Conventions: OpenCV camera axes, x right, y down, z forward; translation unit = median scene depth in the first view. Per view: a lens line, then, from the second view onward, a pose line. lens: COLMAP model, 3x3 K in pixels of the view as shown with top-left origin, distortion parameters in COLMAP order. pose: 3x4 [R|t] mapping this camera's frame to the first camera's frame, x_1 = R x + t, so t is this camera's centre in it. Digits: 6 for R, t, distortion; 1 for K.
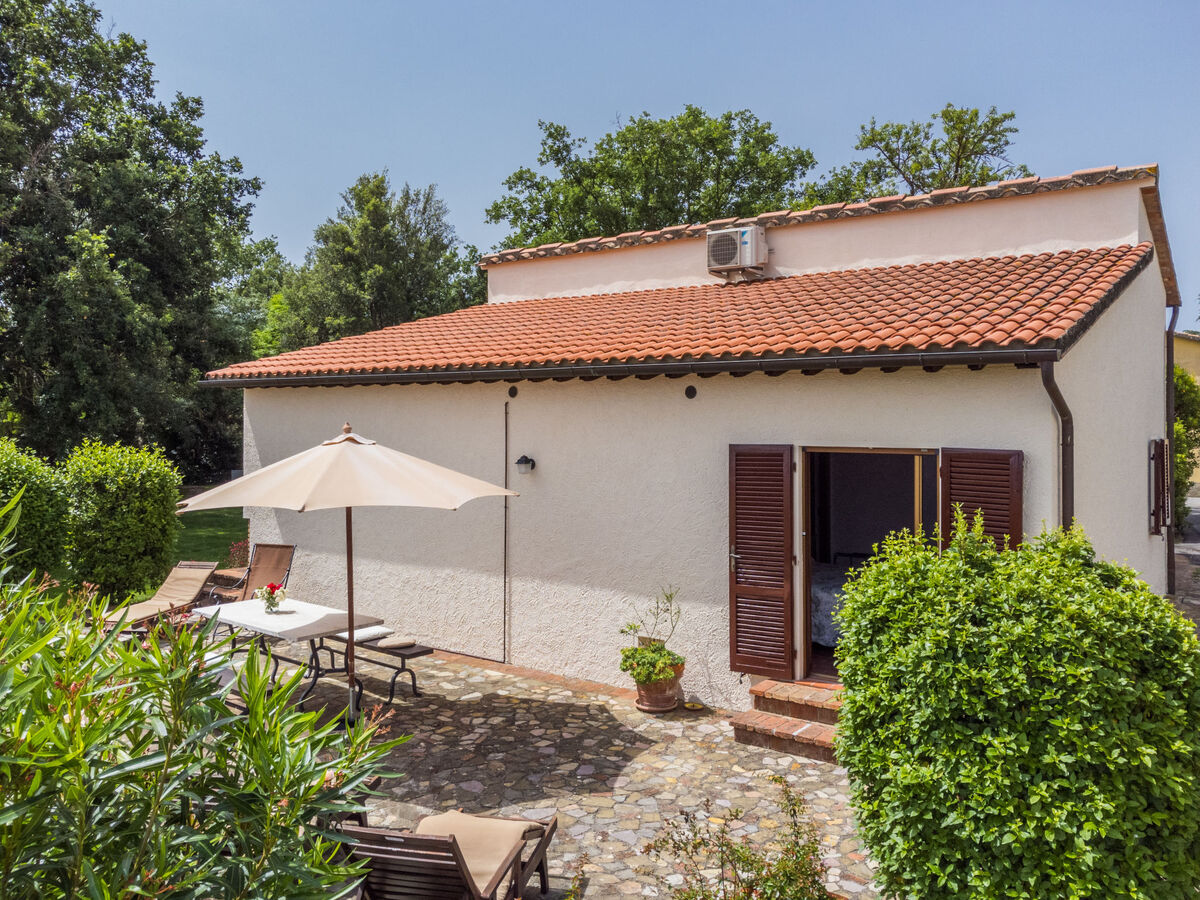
lens RADIAL K [[976.1, 0, 586.7], [0, 976.1, 422.9], [0, 0, 1]] dist [0.018647, -0.014784]
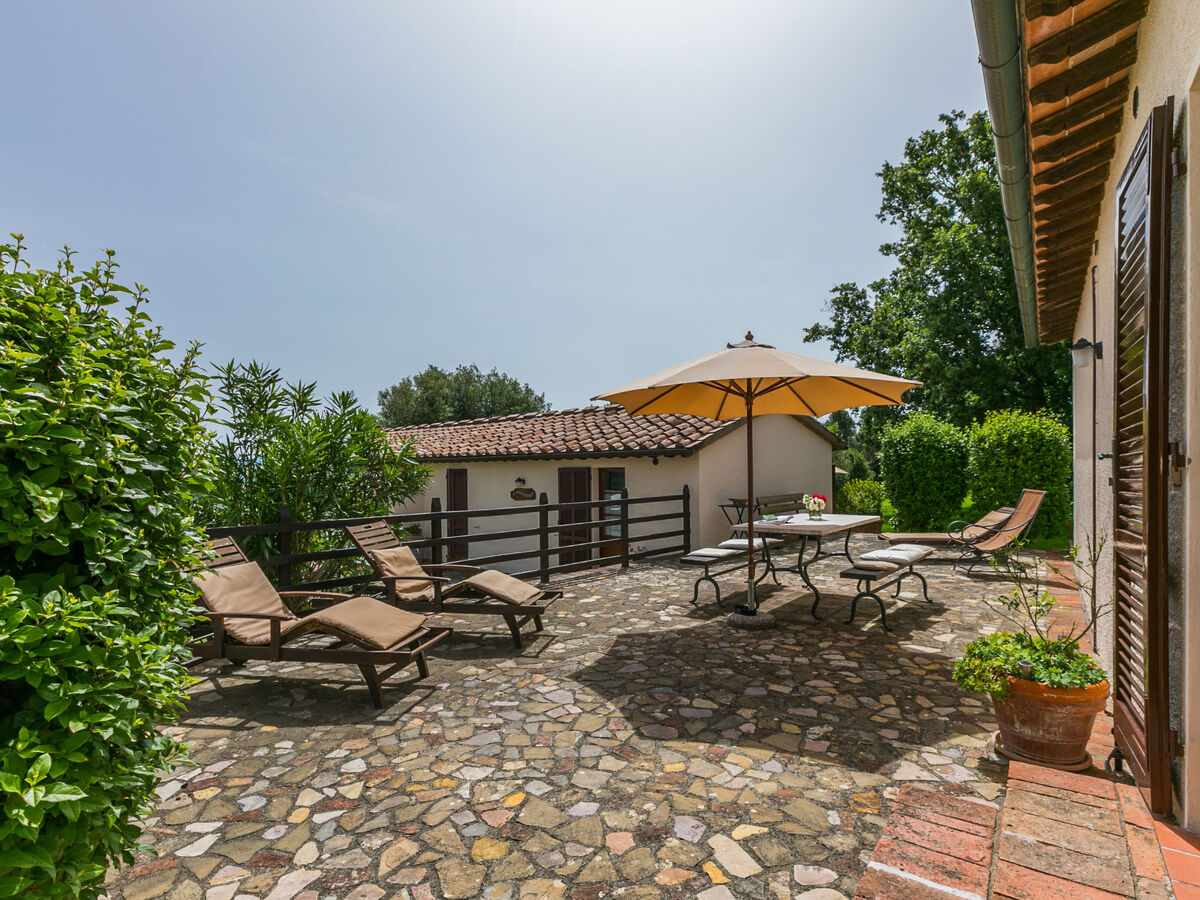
lens RADIAL K [[614.7, 0, 617.0], [0, 614.7, 476.9], [0, 0, 1]] dist [0.006873, -0.001683]
pose [[0.041141, 0.016606, -0.999015, 0.336234], [0.001271, 0.999860, 0.016672, 0.118326], [0.999153, -0.001956, 0.041115, 0.661160]]
